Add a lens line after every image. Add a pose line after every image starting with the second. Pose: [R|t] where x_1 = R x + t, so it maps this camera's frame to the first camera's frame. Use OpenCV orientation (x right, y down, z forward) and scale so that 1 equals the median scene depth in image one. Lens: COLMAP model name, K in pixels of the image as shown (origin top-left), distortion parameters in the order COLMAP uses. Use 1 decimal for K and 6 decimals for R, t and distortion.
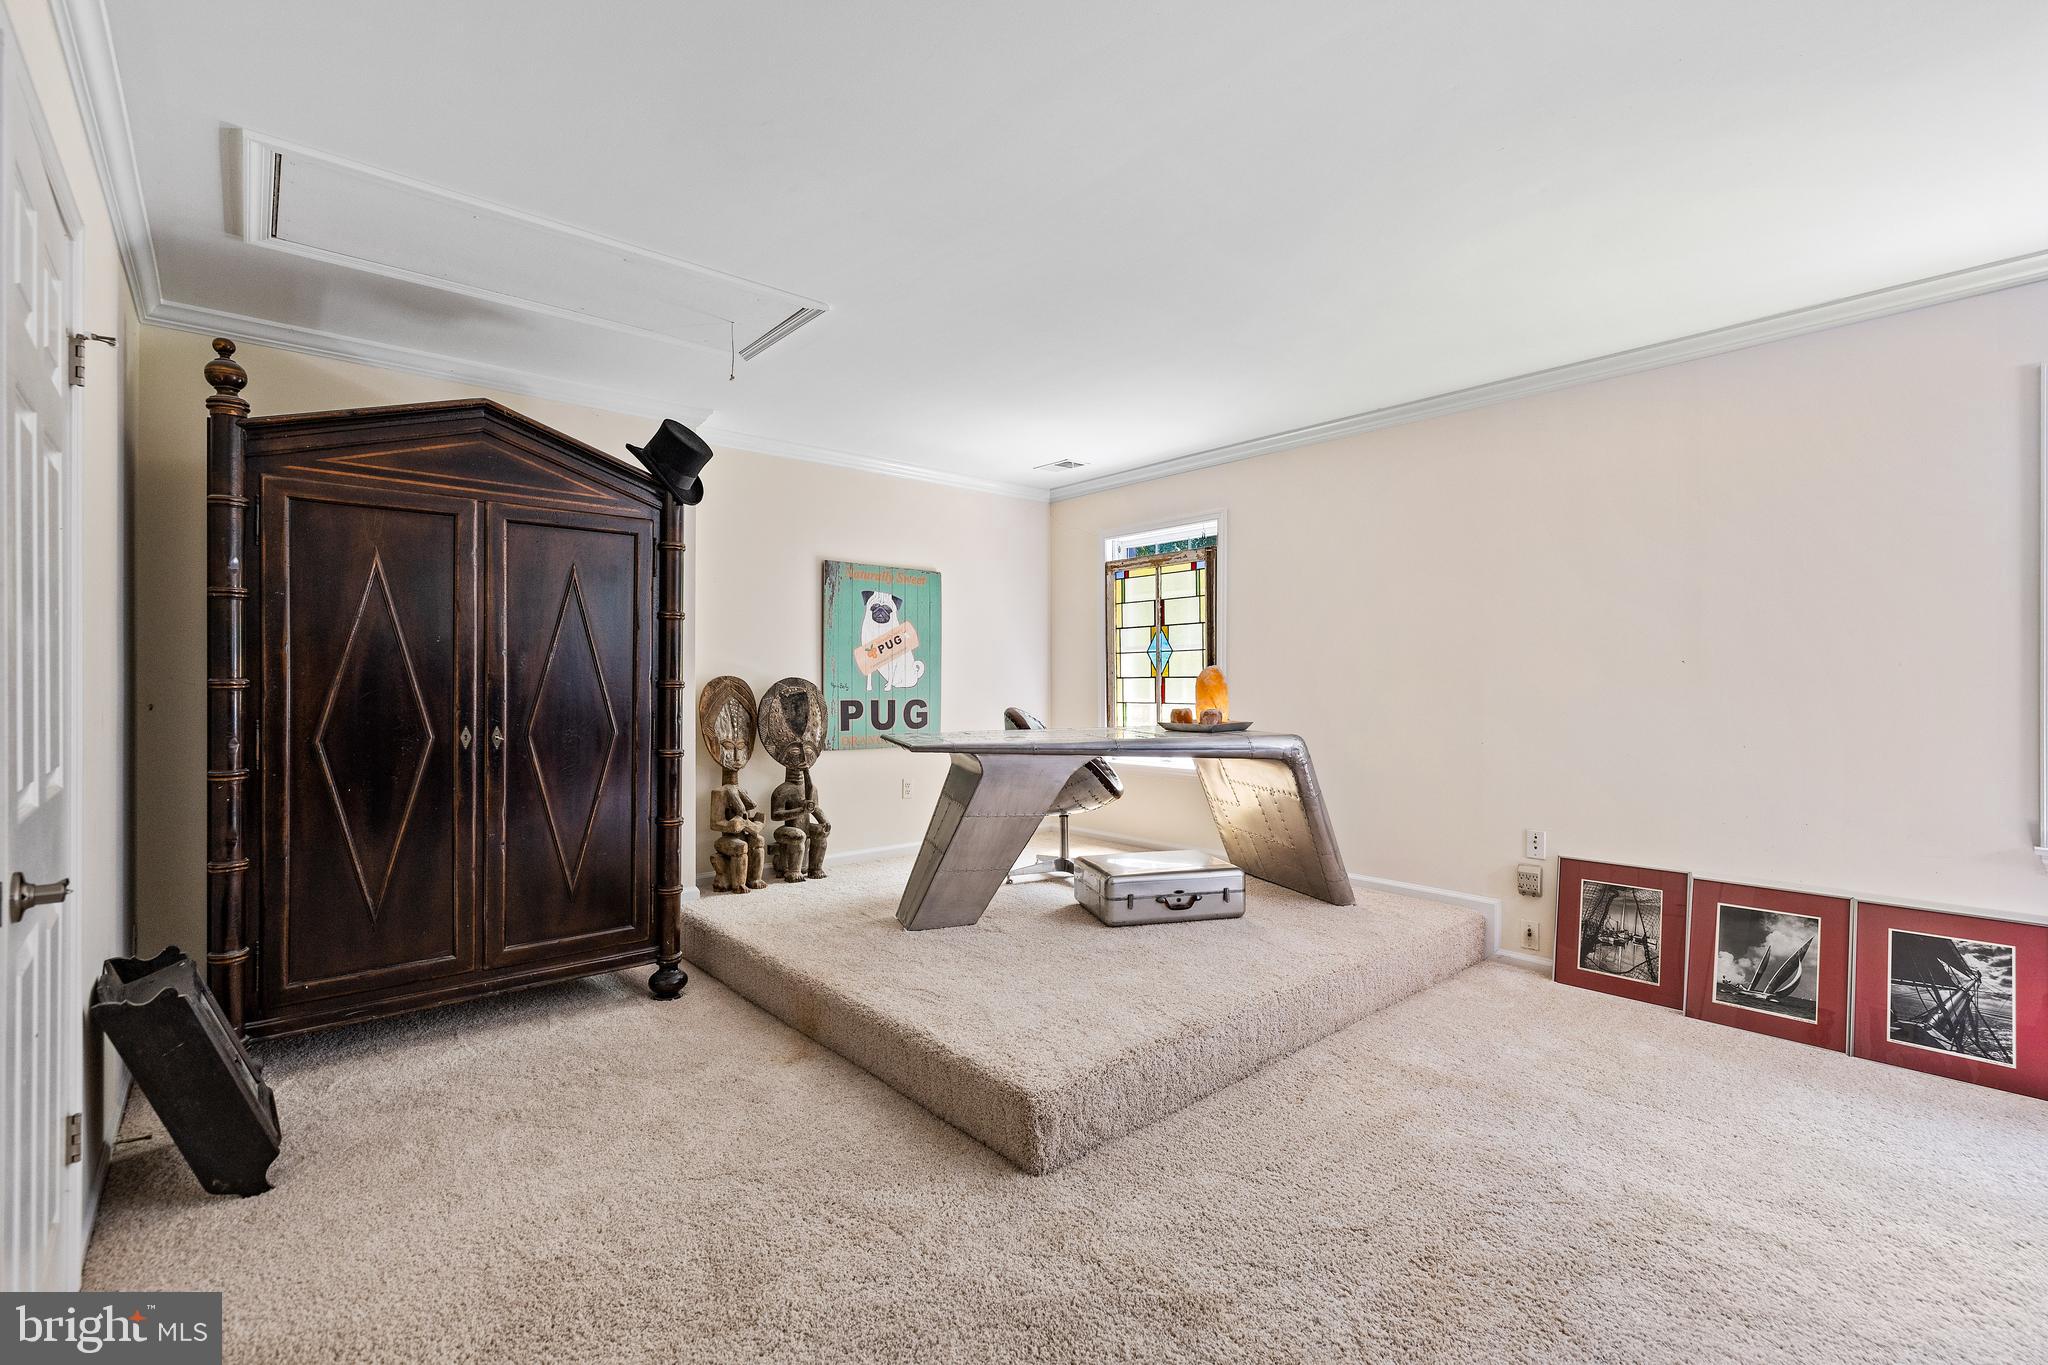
lens RADIAL K [[887.0, 0, 1022.6], [0, 887.0, 686.0], [0, 0, 1]] dist [0.010359, 0.000087]
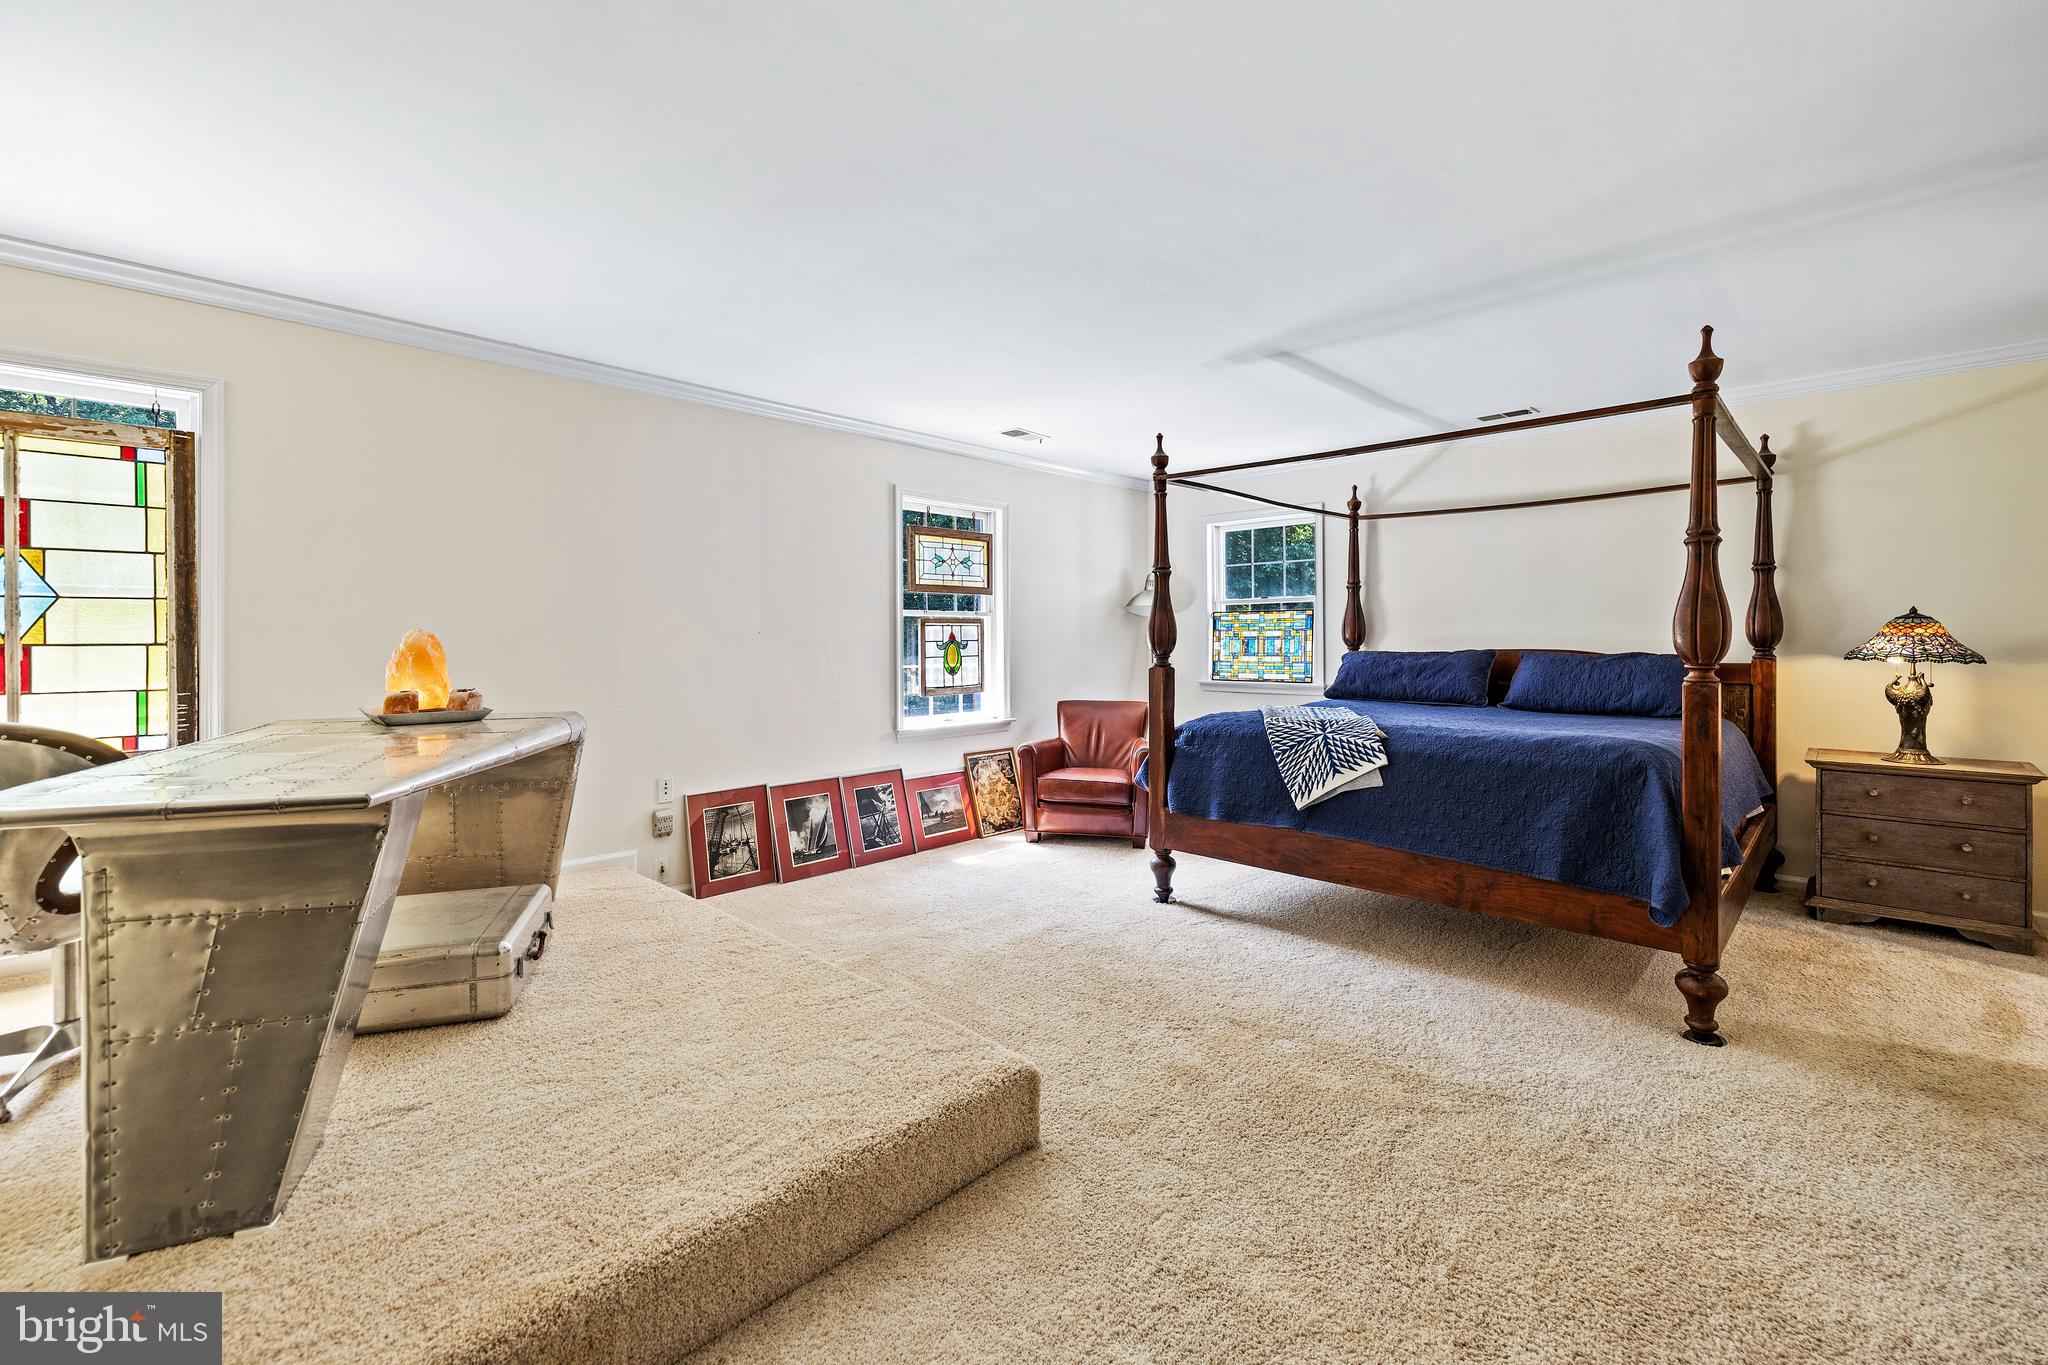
lens RADIAL K [[887.0, 0, 970.5], [0, 887.0, 645.1], [0, 0, 1]] dist [0.010359, 0.000087]
pose [[-0.048558, -0.002234, 0.998818, -0.659635], [0.012454, 0.999918, 0.002842, -0.007305], [-0.998743, 0.012577, -0.048526, 0.753152]]
